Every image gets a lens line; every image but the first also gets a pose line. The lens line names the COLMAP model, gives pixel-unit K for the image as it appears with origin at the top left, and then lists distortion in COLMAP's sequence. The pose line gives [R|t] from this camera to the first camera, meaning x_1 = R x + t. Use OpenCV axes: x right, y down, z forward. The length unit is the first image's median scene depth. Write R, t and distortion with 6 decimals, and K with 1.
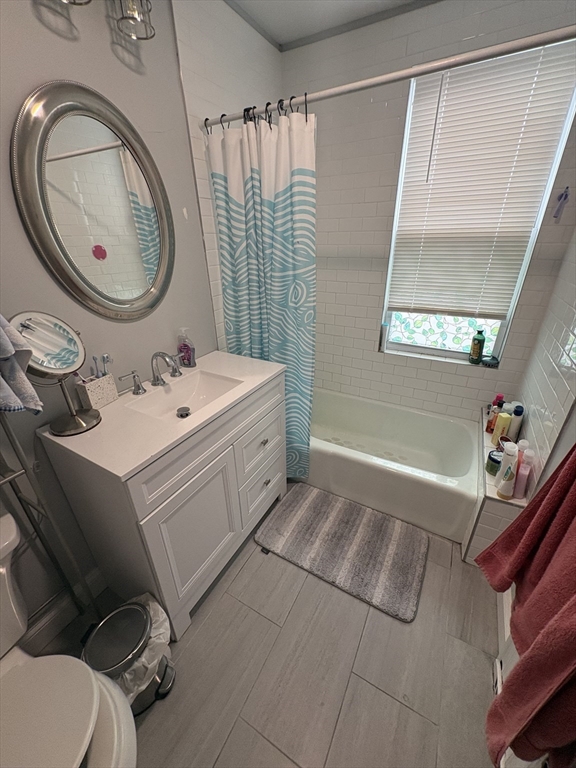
lens RADIAL K [[310.9, 0, 288.0], [0, 310.9, 384.0], [0, 0, 1]] dist [0.001377, 0.000023]
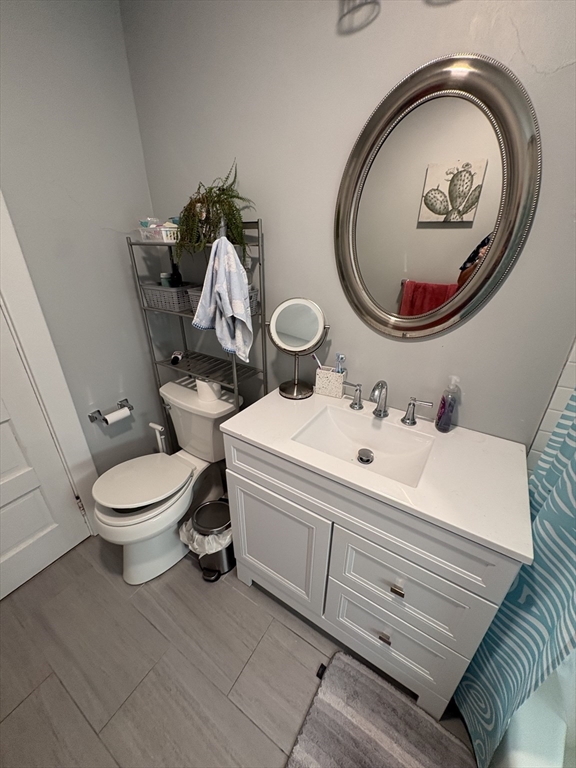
lens RADIAL K [[310.9, 0, 288.0], [0, 310.9, 384.0], [0, 0, 1]] dist [0.001377, 0.000023]
pose [[-0.065691, 0.444138, -0.893547, 0.303946], [-0.438352, 0.791602, 0.425692, -0.296481], [0.896399, 0.419653, 0.142688, 0.566418]]
